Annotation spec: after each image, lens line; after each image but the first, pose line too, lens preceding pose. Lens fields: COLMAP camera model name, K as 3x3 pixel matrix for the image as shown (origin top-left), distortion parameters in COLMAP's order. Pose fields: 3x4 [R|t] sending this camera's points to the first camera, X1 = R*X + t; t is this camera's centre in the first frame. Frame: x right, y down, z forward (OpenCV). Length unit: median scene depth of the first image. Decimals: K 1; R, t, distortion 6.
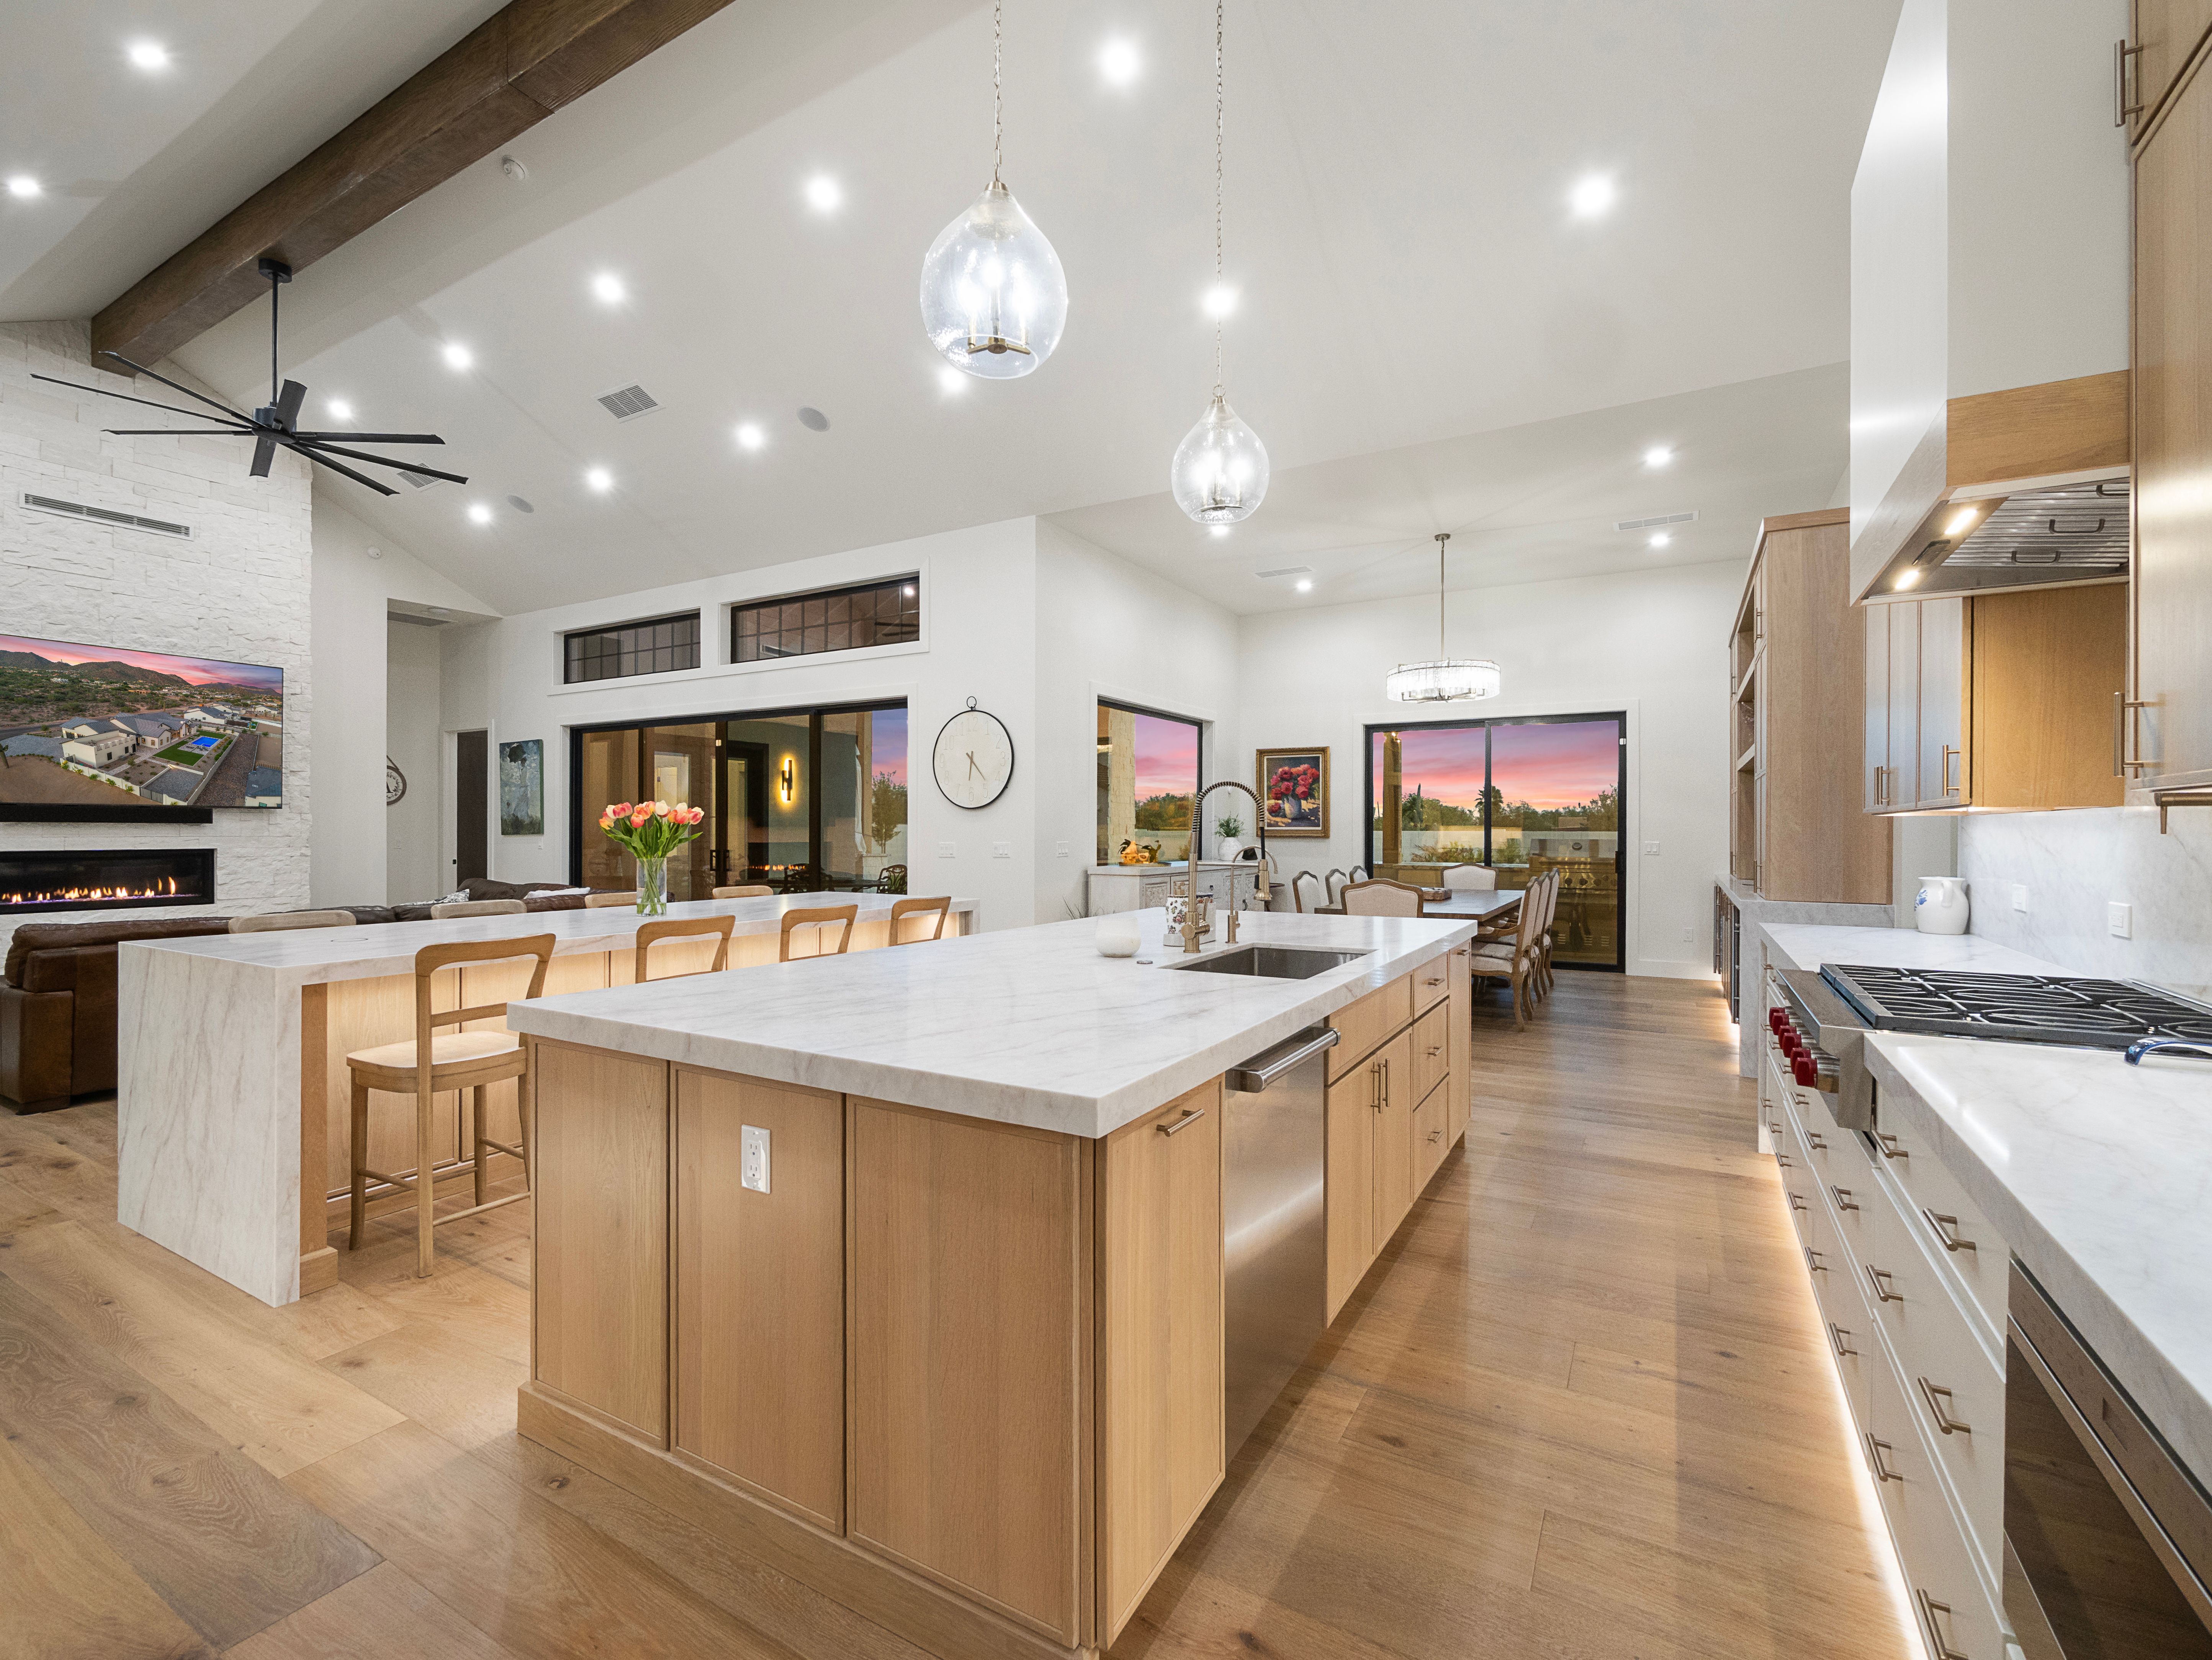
lens RADIAL K [[992.4, 0, 1098.9], [0, 992.4, 830.3], [0, 0, 1]] dist [-0.001727, -0.000147]
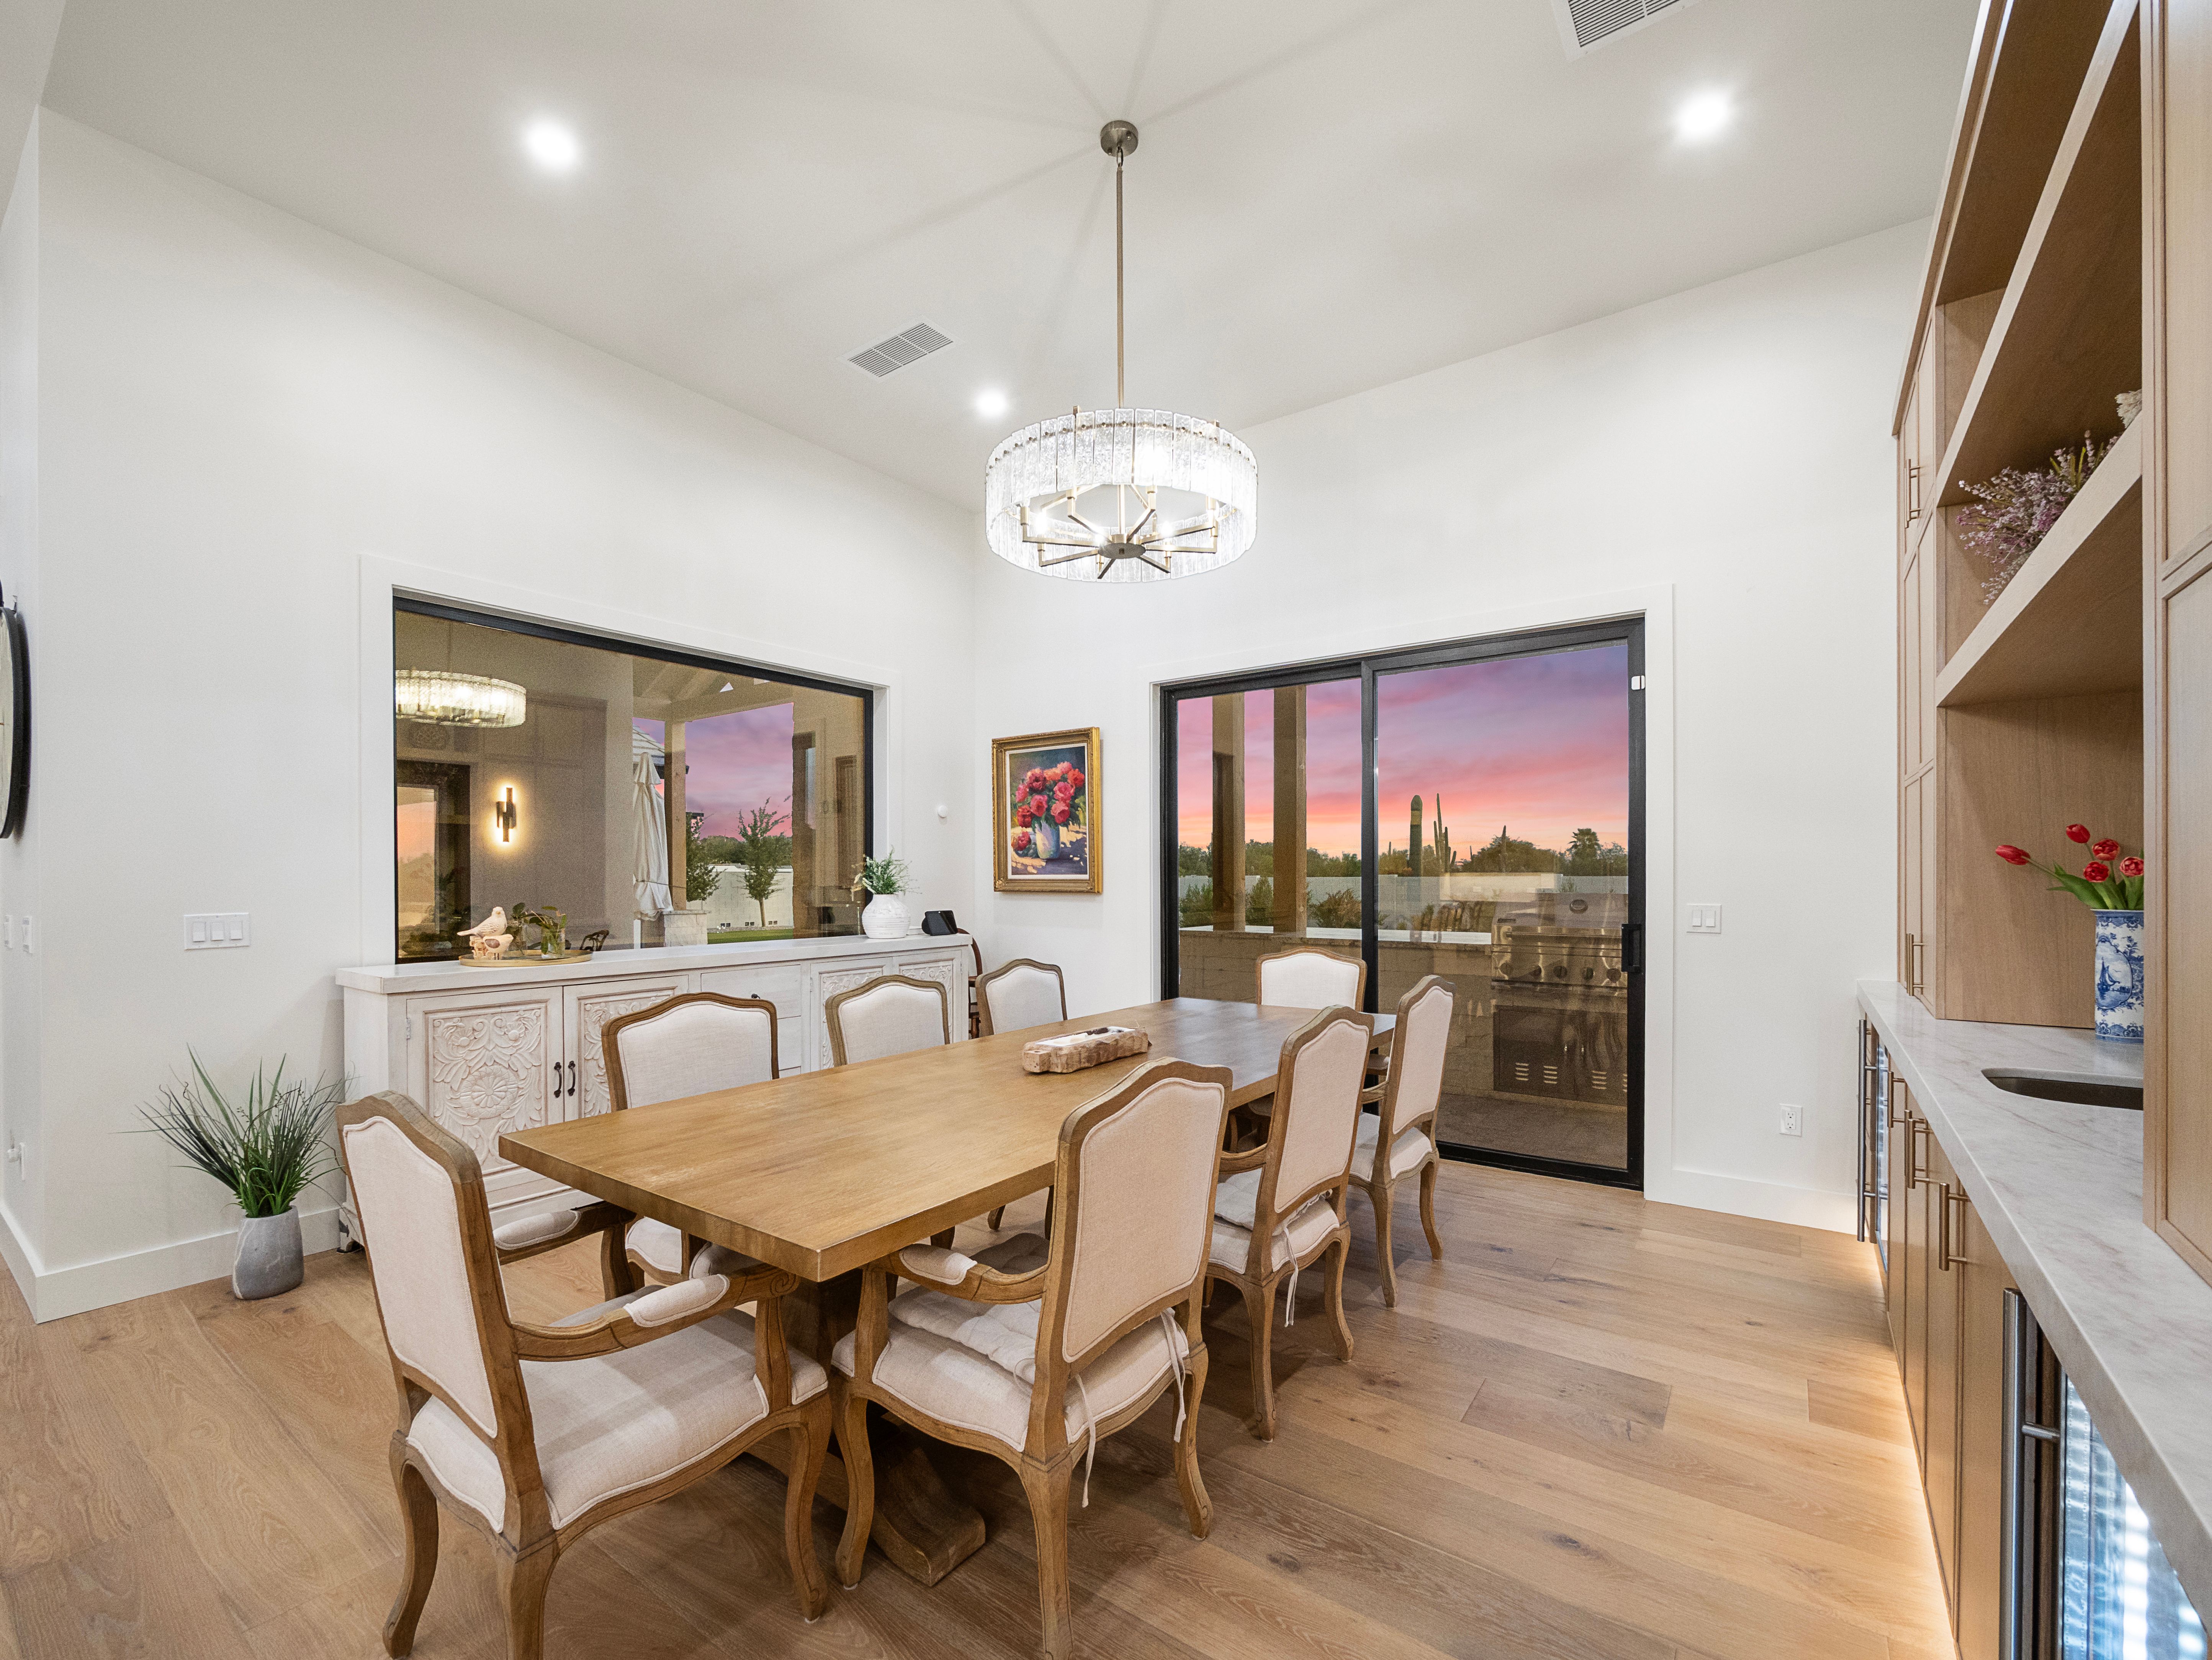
lens RADIAL K [[892.3, 0, 1168.8], [0, 892.3, 879.9], [0, 0, 1]] dist [0.022602, 0.000211]
pose [[0.995505, -0.009023, -0.094277, 0.314082], [0.009867, 0.999915, 0.008485, -0.004114], [0.094192, -0.009377, 0.995510, 0.506101]]
